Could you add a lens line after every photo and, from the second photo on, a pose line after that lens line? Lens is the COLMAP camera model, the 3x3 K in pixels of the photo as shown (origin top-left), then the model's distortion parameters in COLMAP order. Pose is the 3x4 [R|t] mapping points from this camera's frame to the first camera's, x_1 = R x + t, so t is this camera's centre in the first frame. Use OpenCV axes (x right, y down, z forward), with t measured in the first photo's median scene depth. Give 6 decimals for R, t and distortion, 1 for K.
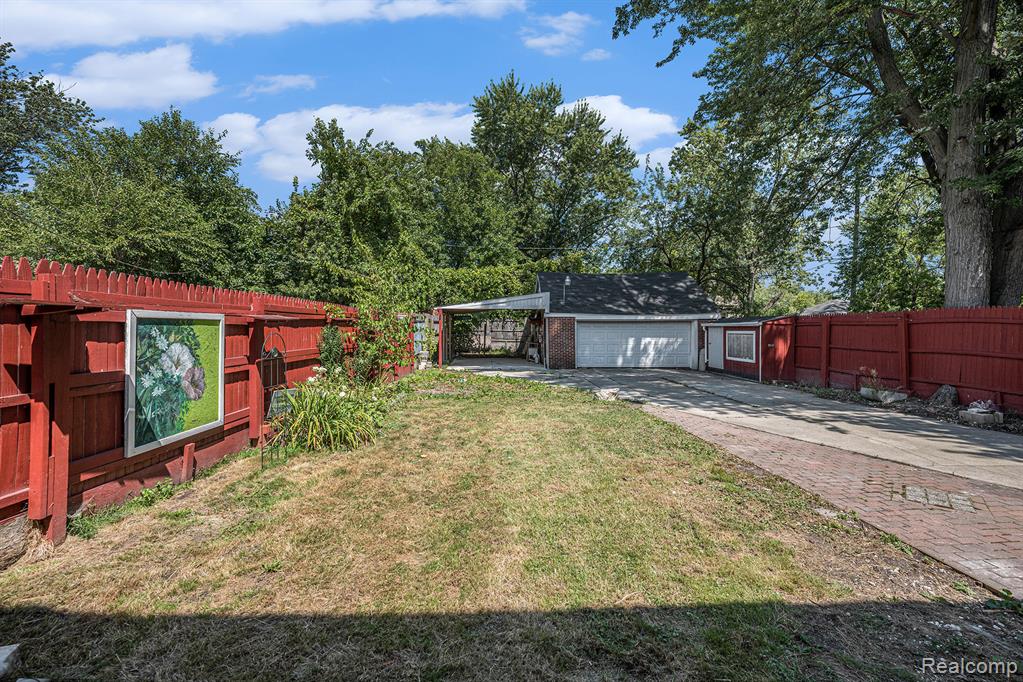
lens RADIAL K [[394.9, 0, 509.7], [0, 394.9, 328.8], [0, 0, 1]] dist [-0.021854, 0.000140]
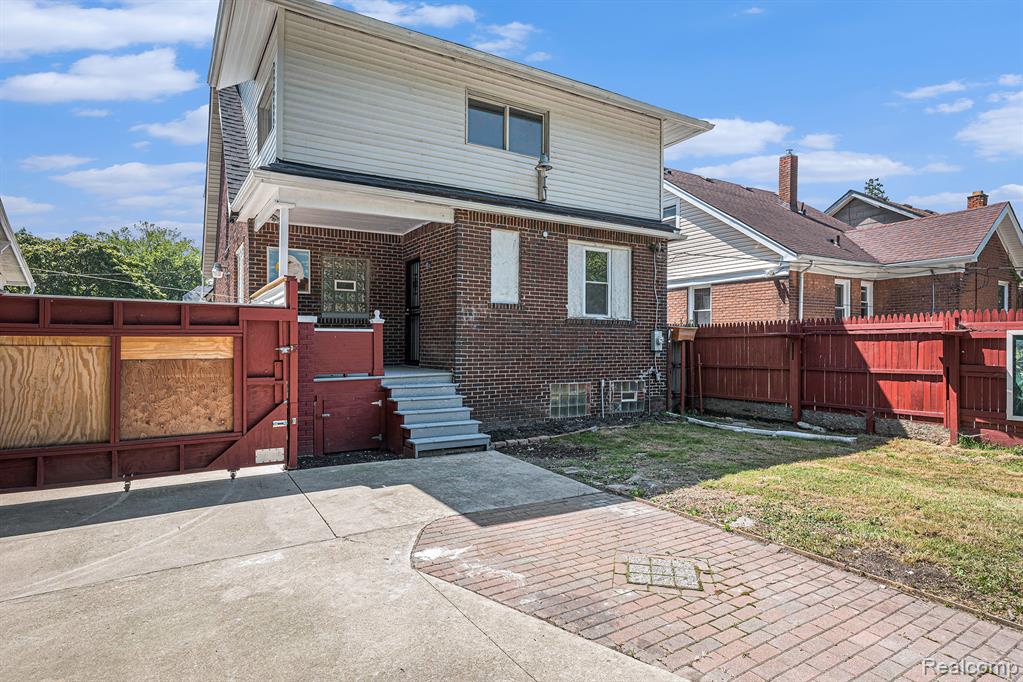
lens RADIAL K [[555.2, 0, 511.5], [0, 555.2, 341.0], [0, 0, 1]] dist [-0.000363, -0.000061]
pose [[-0.847464, -0.004906, -0.530830, 2.075978], [0.000371, 0.999952, -0.009835, 0.018144], [0.530853, -0.008531, -0.847421, 1.881496]]
